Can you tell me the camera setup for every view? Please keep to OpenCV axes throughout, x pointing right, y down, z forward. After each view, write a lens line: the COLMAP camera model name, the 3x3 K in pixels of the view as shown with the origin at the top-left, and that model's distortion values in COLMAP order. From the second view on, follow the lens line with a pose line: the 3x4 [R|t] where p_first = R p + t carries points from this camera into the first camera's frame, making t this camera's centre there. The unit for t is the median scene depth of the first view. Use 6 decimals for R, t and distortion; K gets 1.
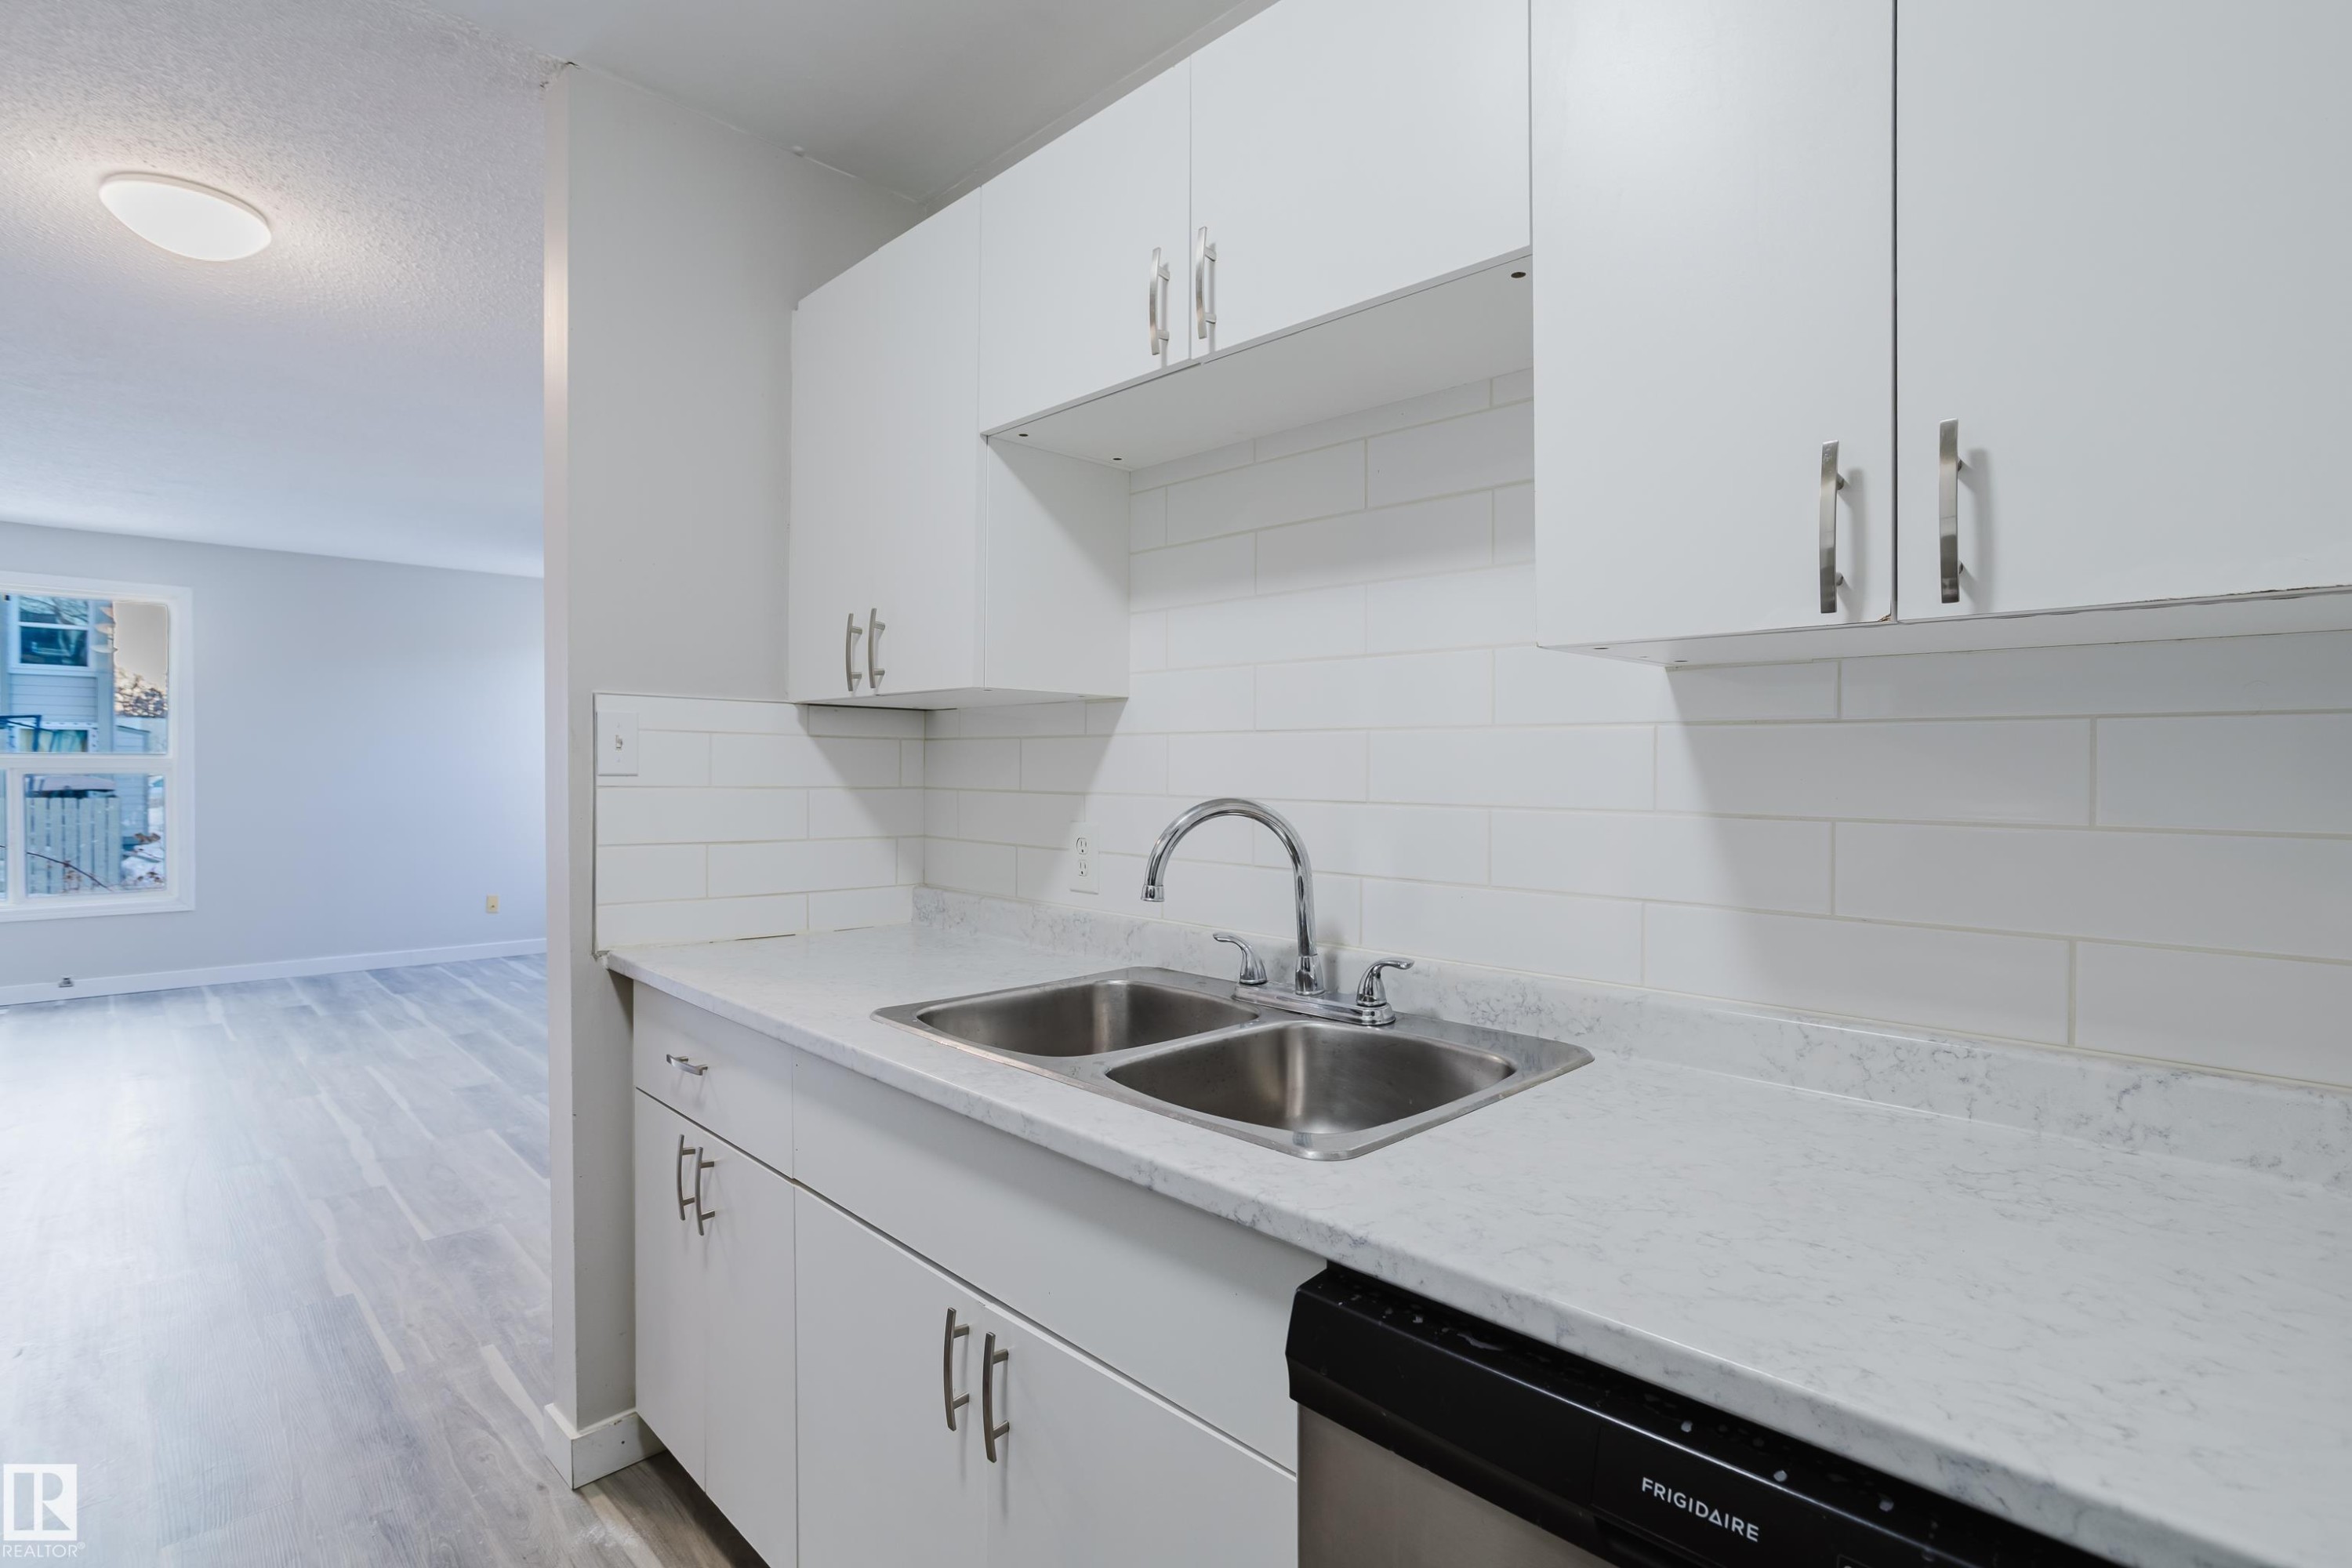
lens RADIAL K [[1139.7, 0, 1181.9], [0, 1139.7, 760.8], [0, 0, 1]] dist [-0.048586, 0.022511]
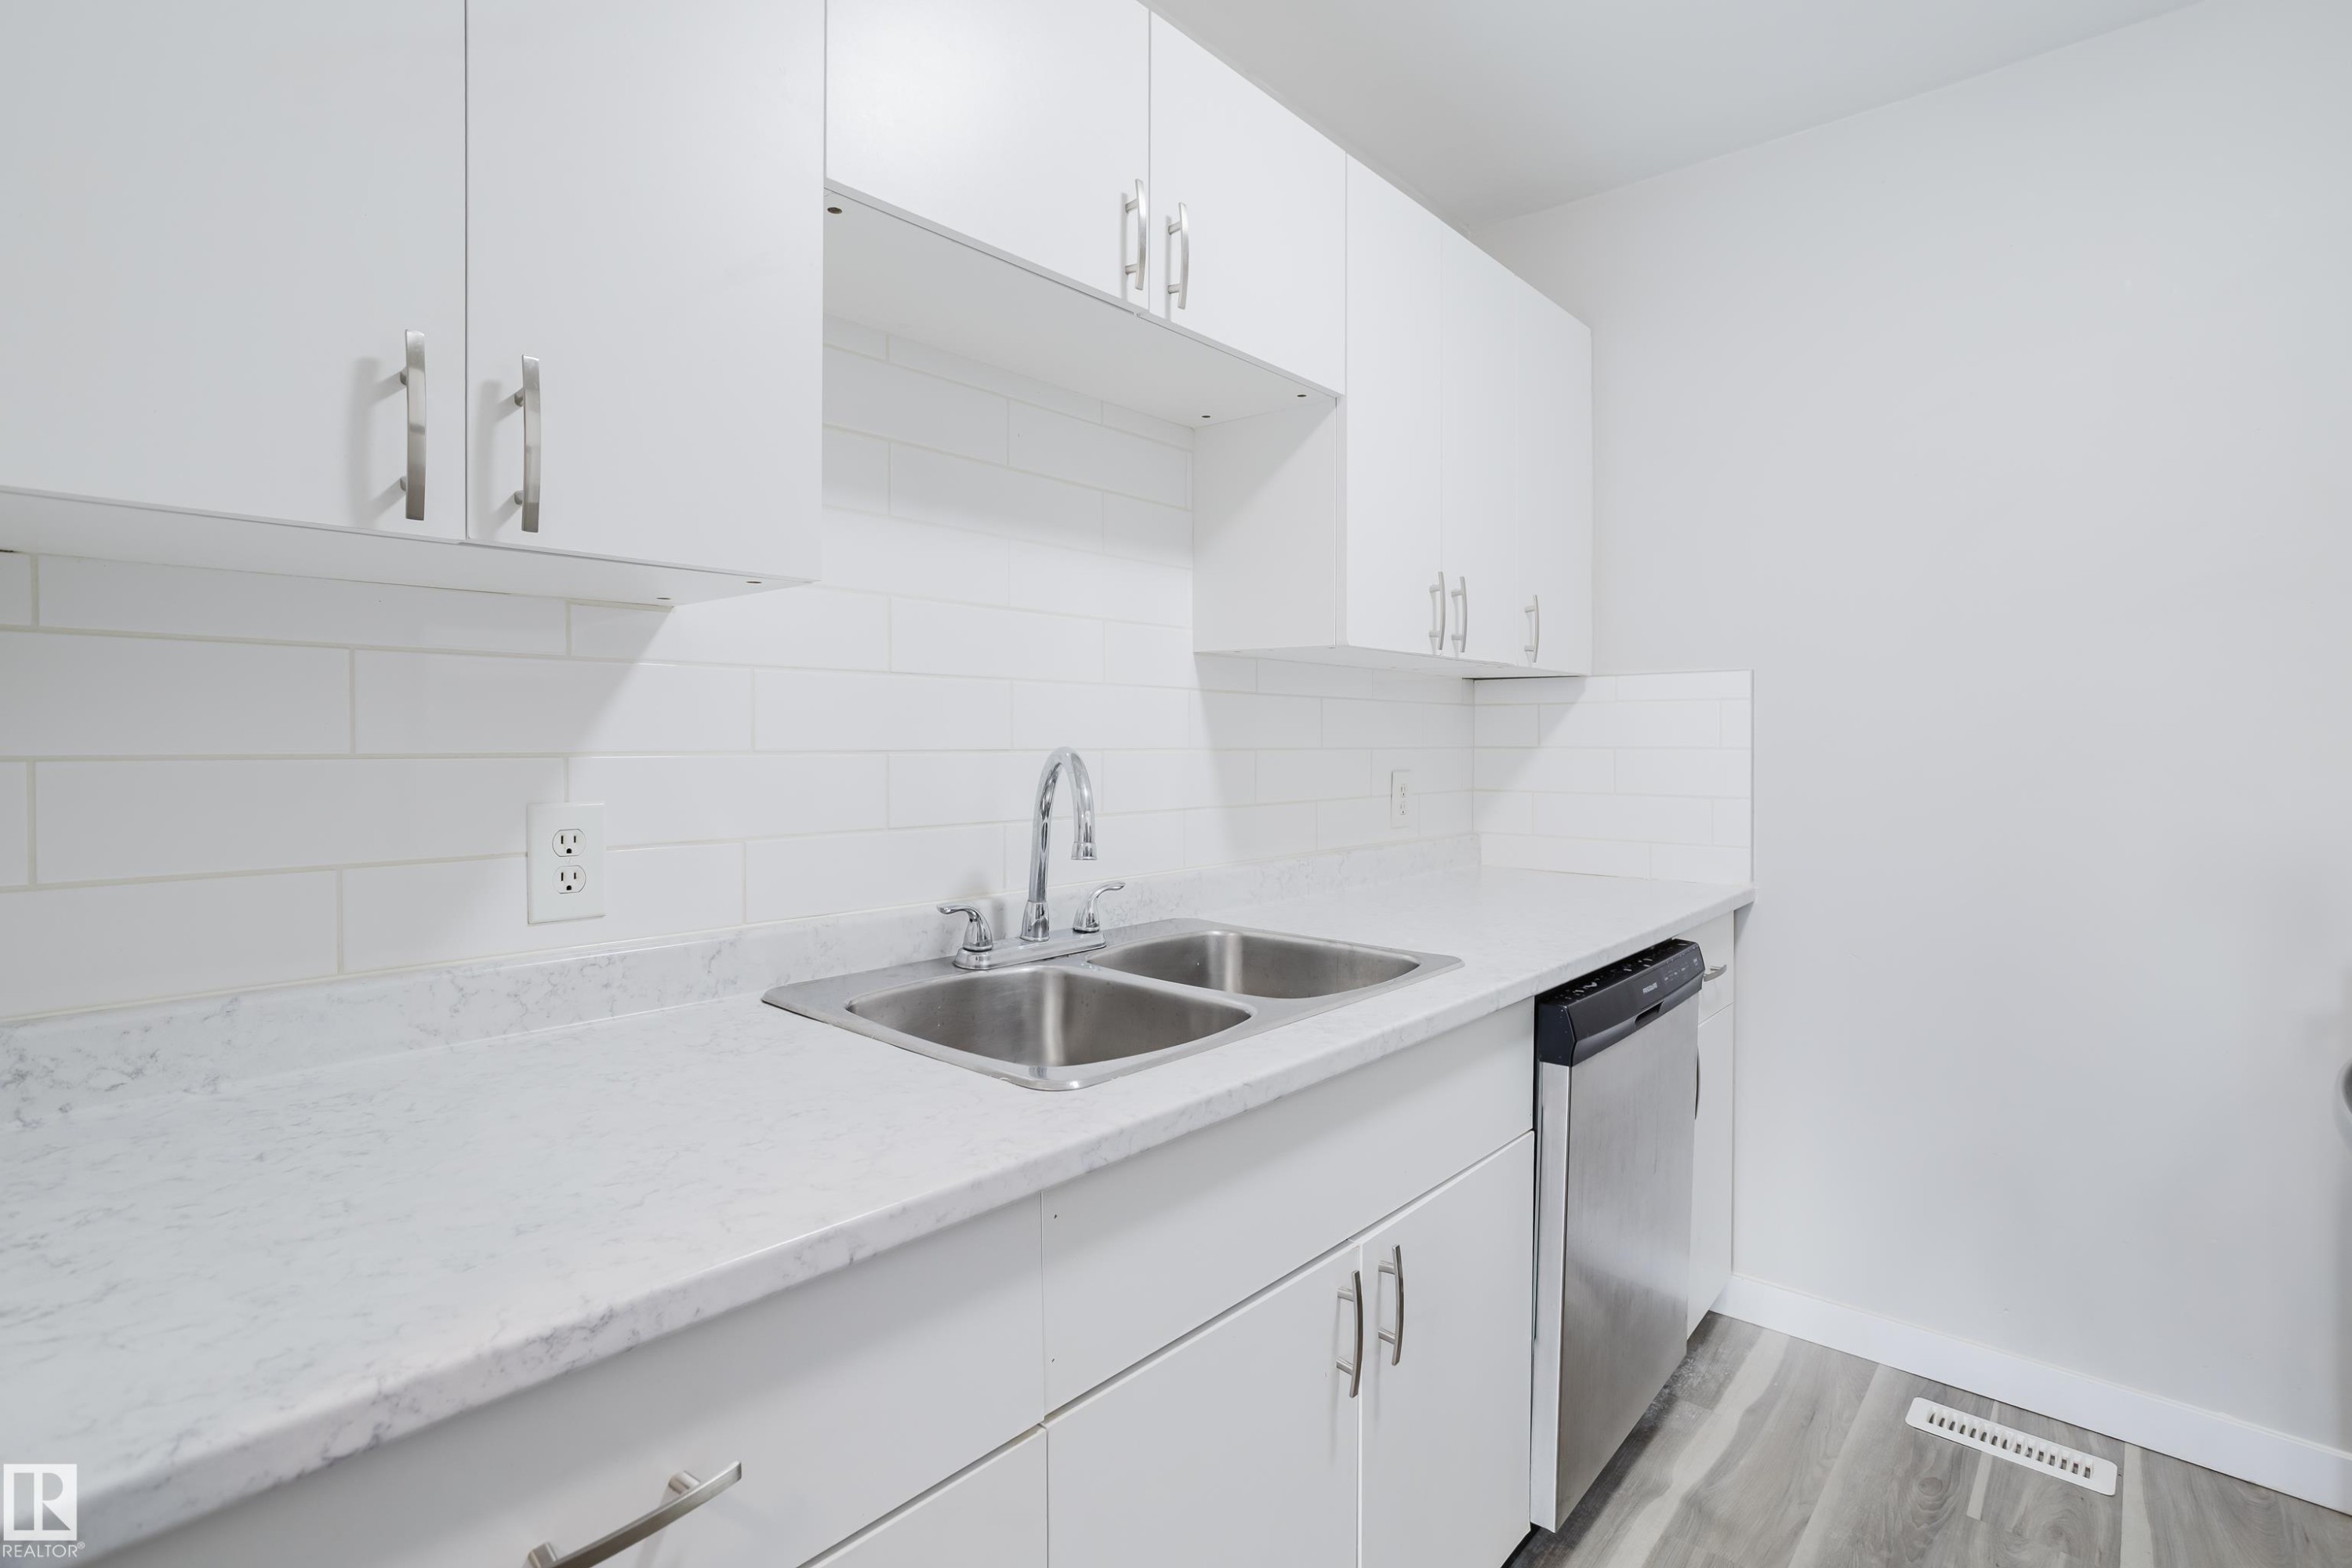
lens RADIAL K [[1139.1, 0, 1179.5], [0, 1139.1, 713.6], [0, 0, 1]] dist [-0.049874, 0.020217]
pose [[-0.076087, 0.004038, 0.997093, -0.688137], [-0.019539, 0.999794, -0.005540, 0.004623], [-0.996910, -0.019904, -0.075993, 0.719895]]
